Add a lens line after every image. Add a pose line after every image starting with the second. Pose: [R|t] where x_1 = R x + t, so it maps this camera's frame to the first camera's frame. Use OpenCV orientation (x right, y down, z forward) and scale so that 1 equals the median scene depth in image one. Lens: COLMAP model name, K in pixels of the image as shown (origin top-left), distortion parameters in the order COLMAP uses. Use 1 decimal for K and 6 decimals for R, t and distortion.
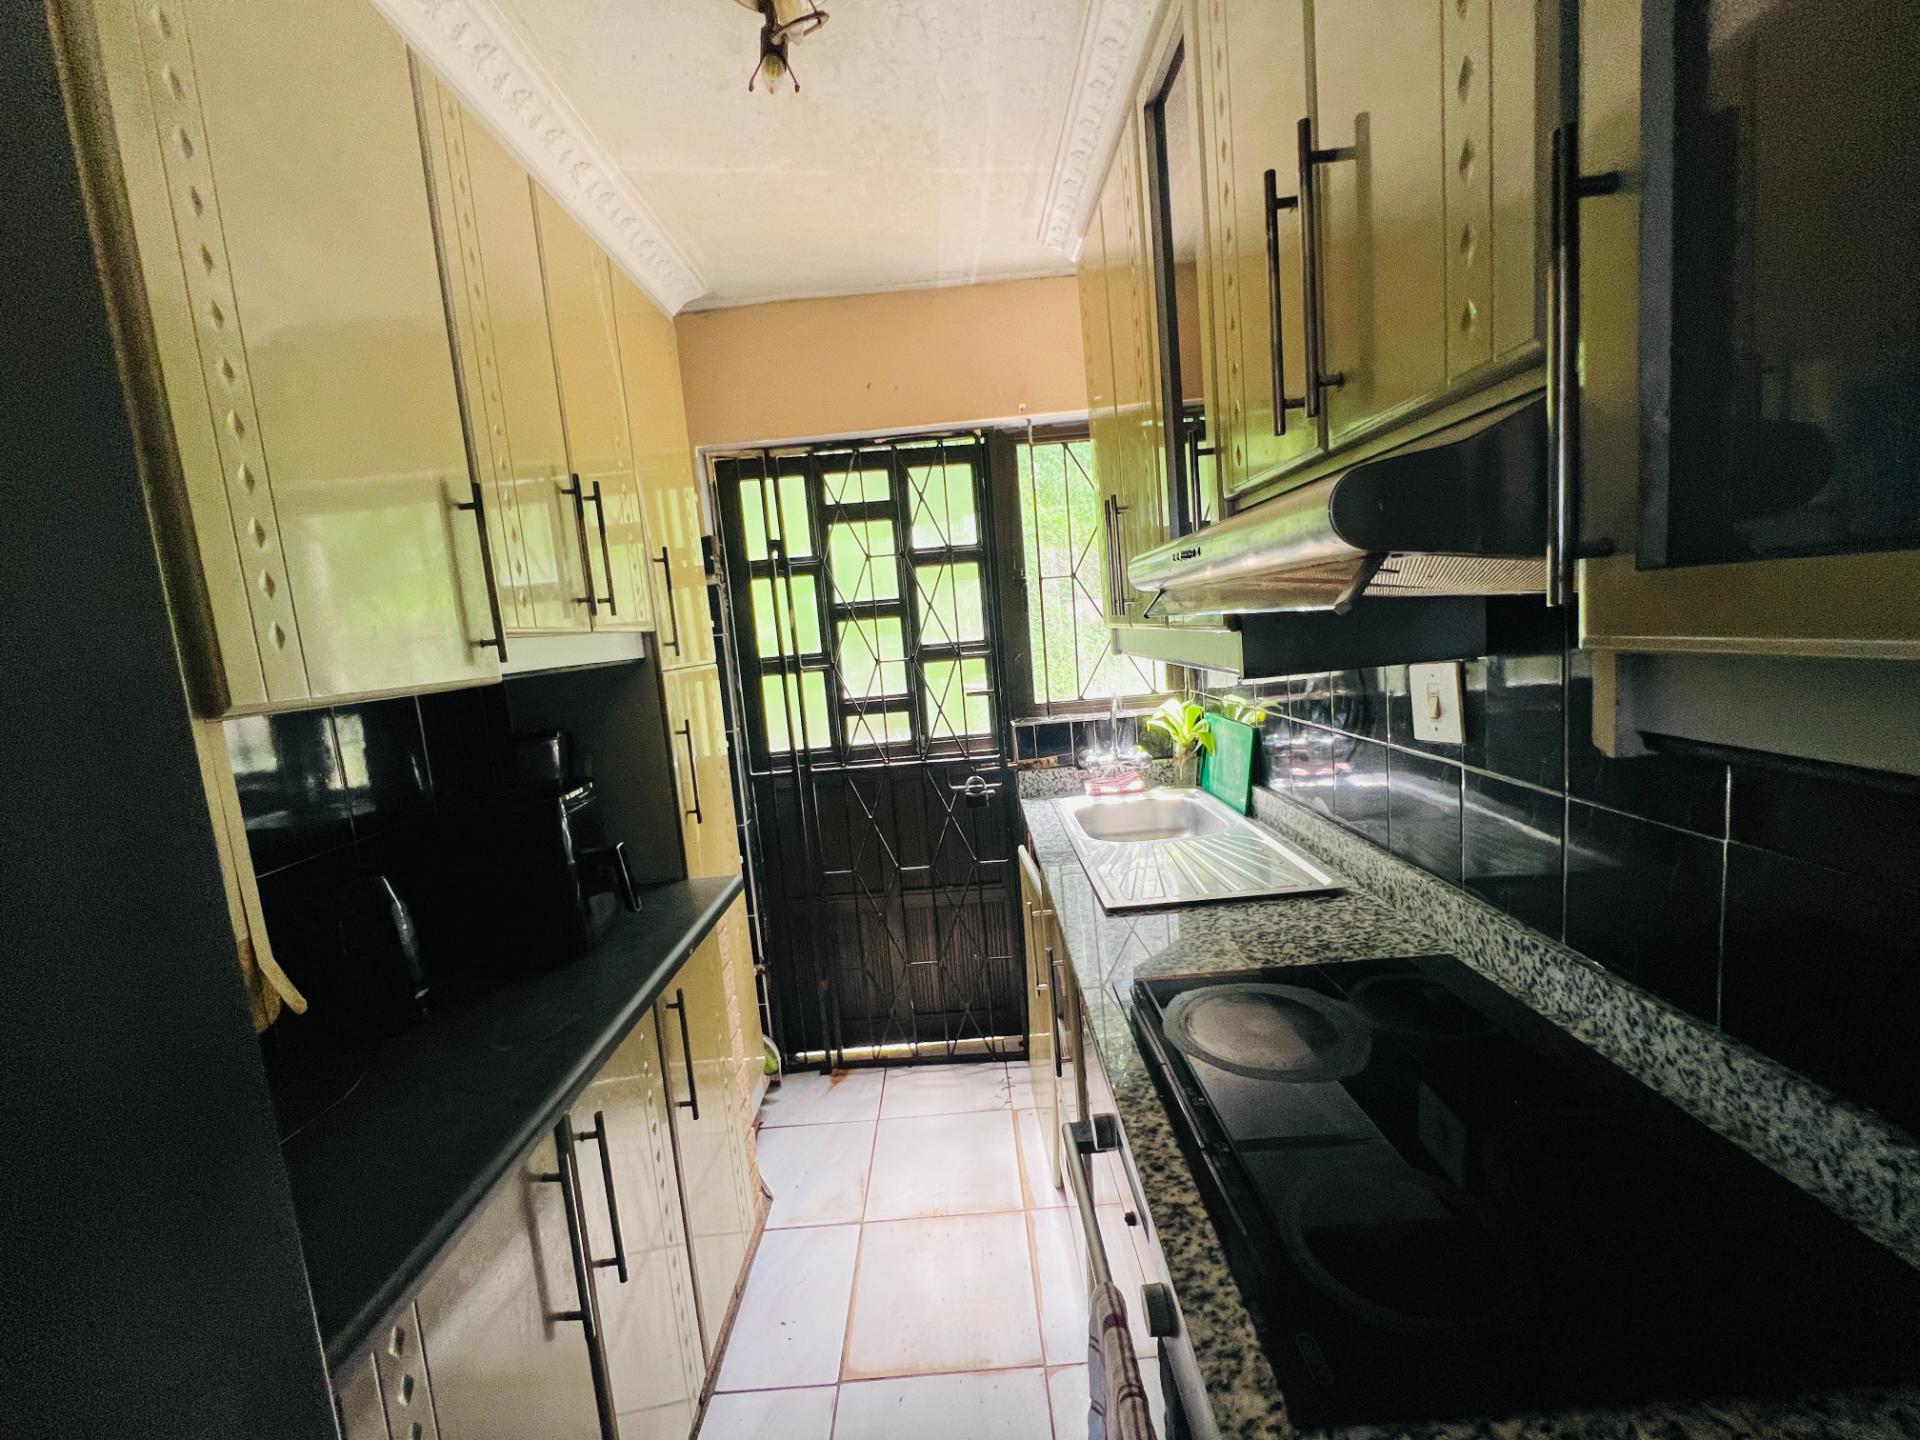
lens RADIAL K [[770.7, 0, 953.0], [0, 770.7, 715.5], [0, 0, 1]] dist [-0.002833, 0.001126]
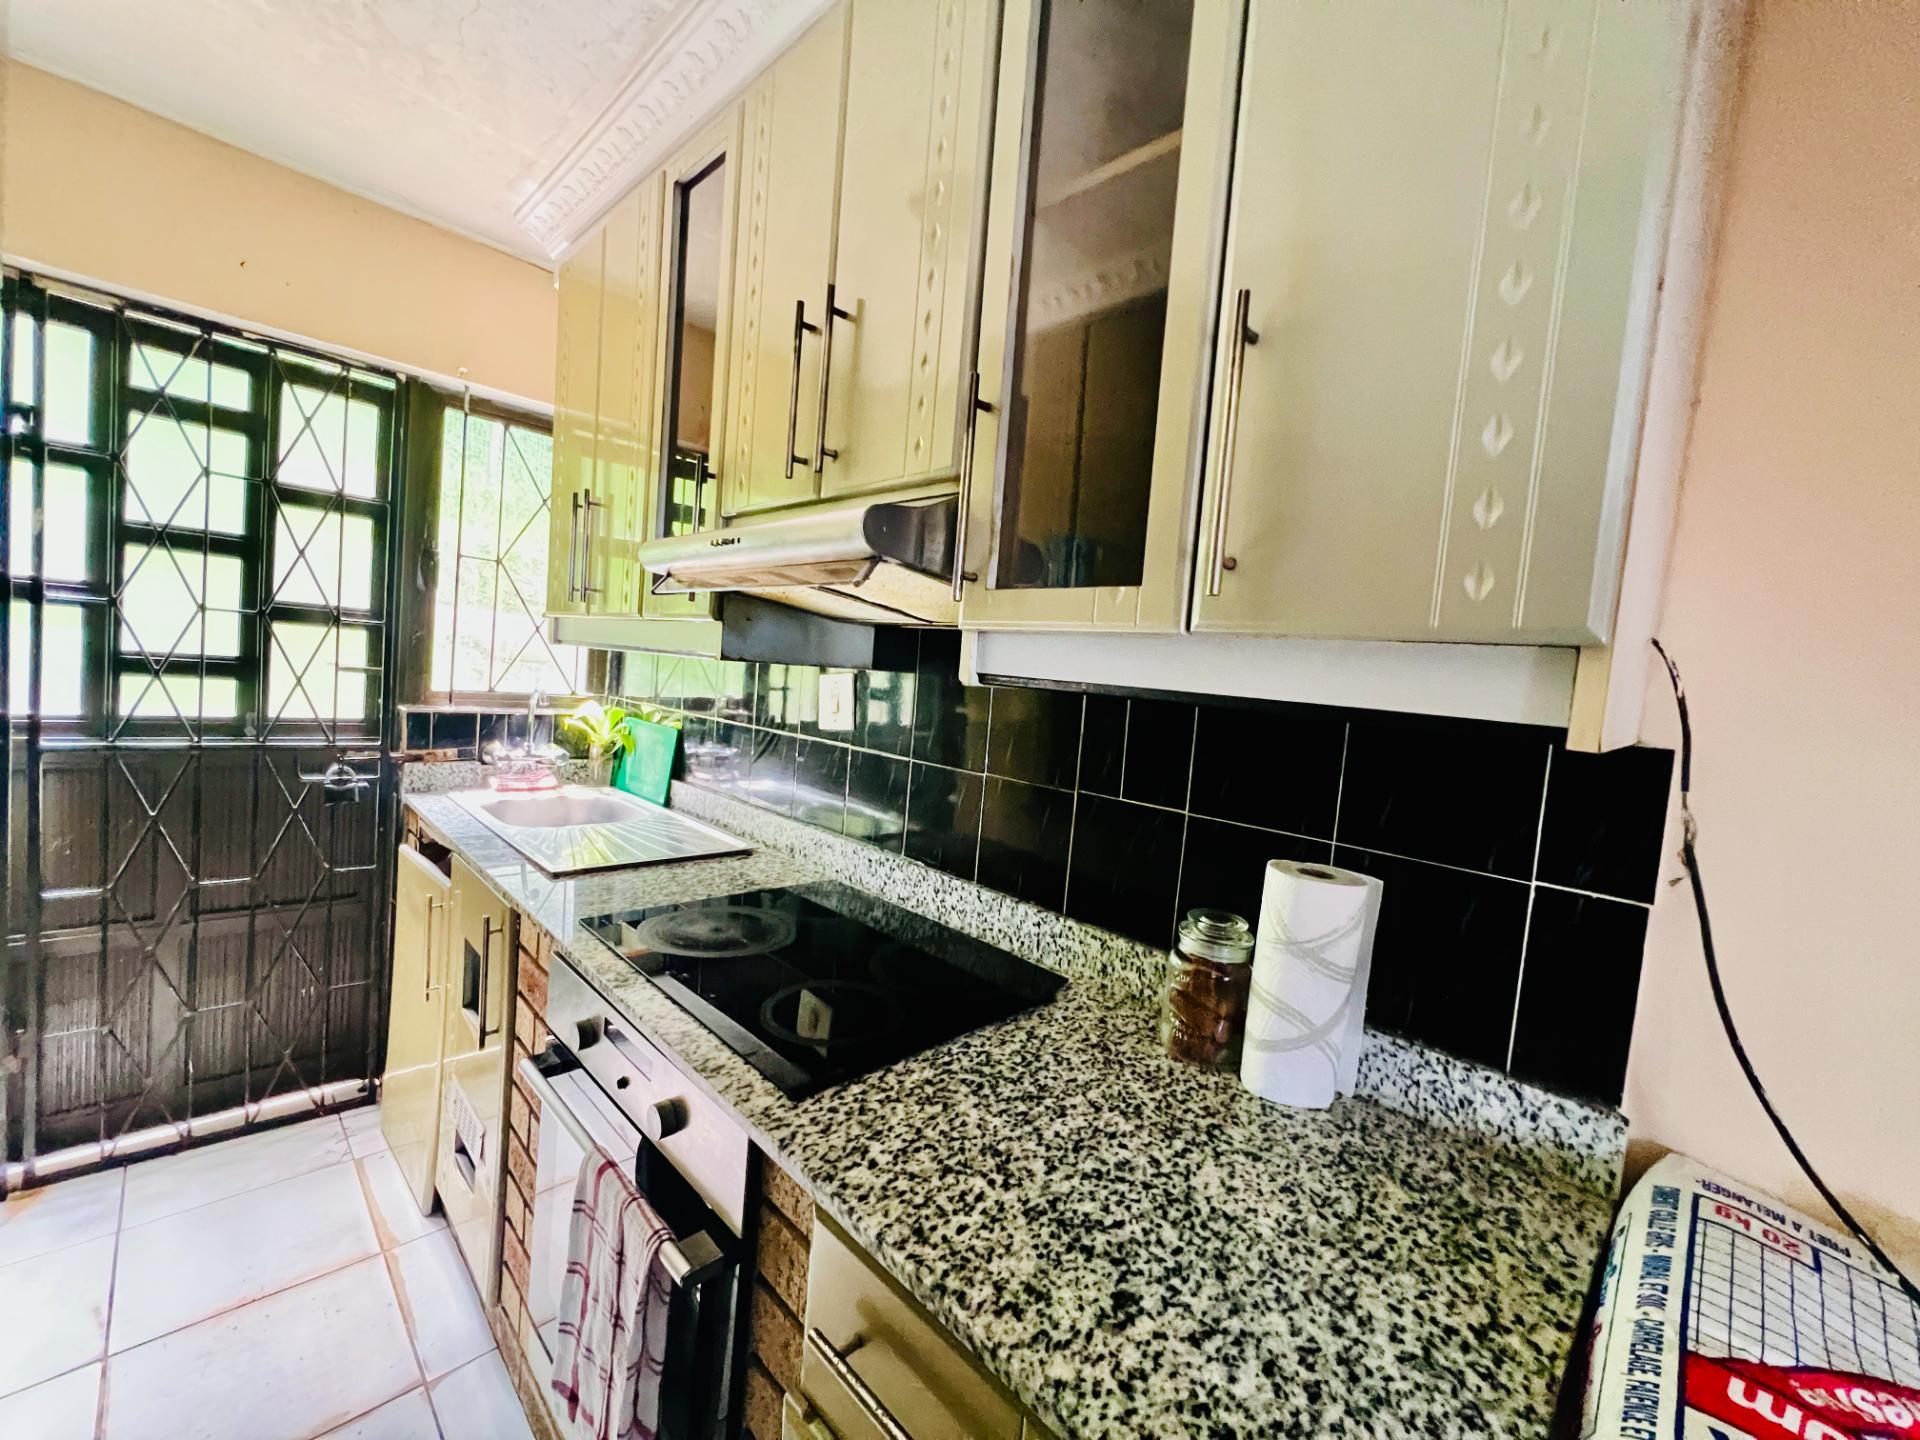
lens RADIAL K [[770.7, 0, 957.4], [0, 770.7, 711.7], [0, 0, 1]] dist [-0.002833, 0.001126]
pose [[0.696758, 0.105828, 0.709457, -0.110052], [-0.058153, 0.994135, -0.091181, 0.060317], [-0.714945, 0.022274, 0.698825, -0.071738]]
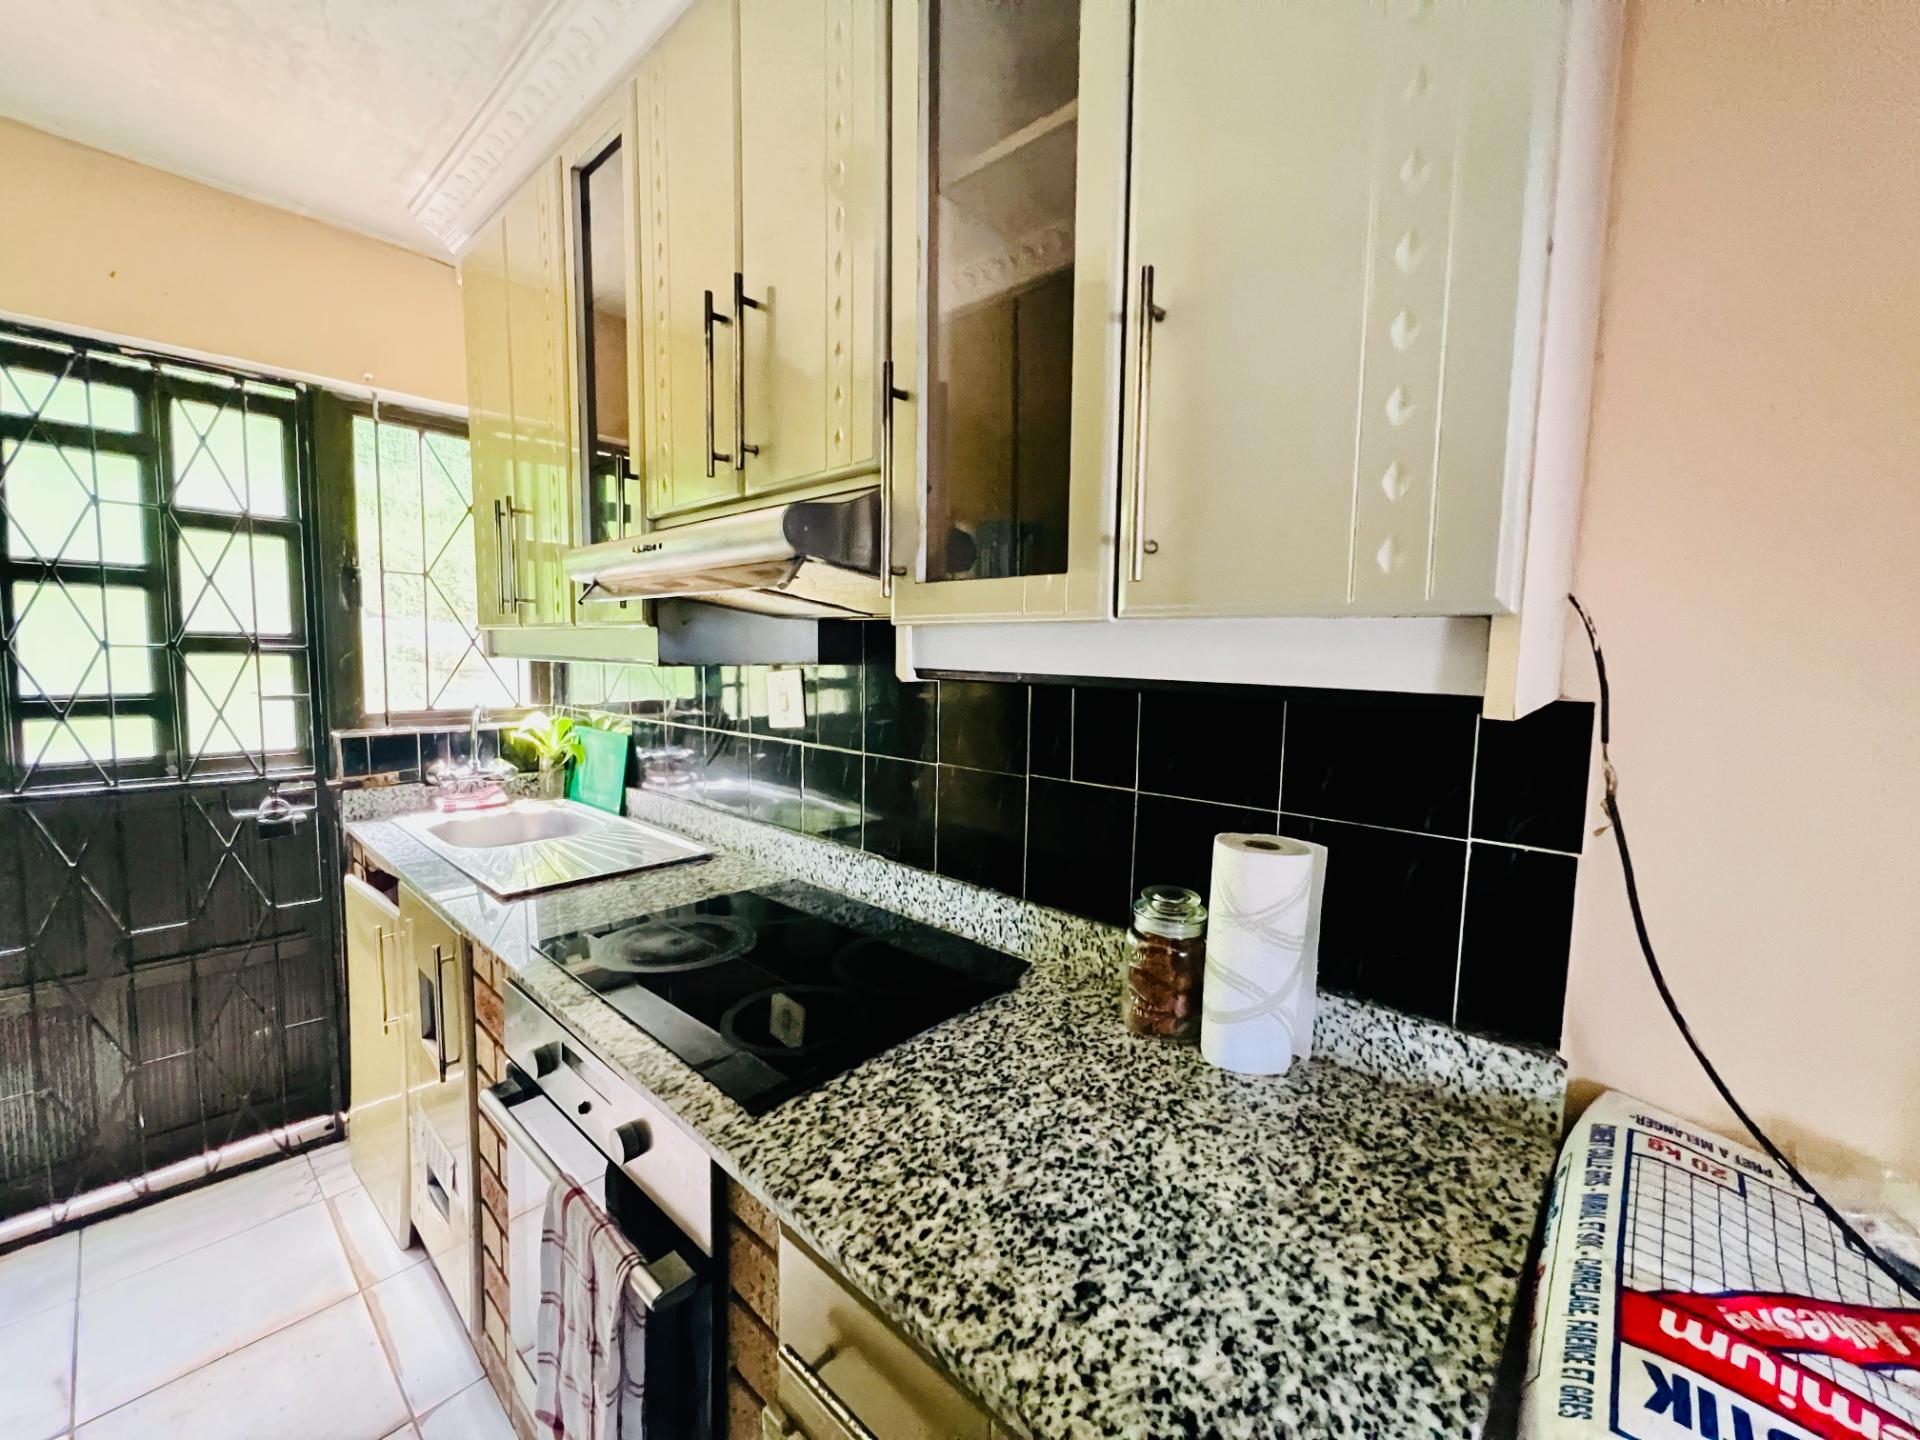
lens RADIAL K [[770.7, 0, 957.3], [0, 770.7, 712.2], [0, 0, 1]] dist [-0.002833, 0.001126]
pose [[0.670411, 0.037775, 0.741027, -0.097372], [0.013570, 0.997912, -0.063147, 0.051020], [-0.741866, 0.052390, 0.668499, -0.078227]]
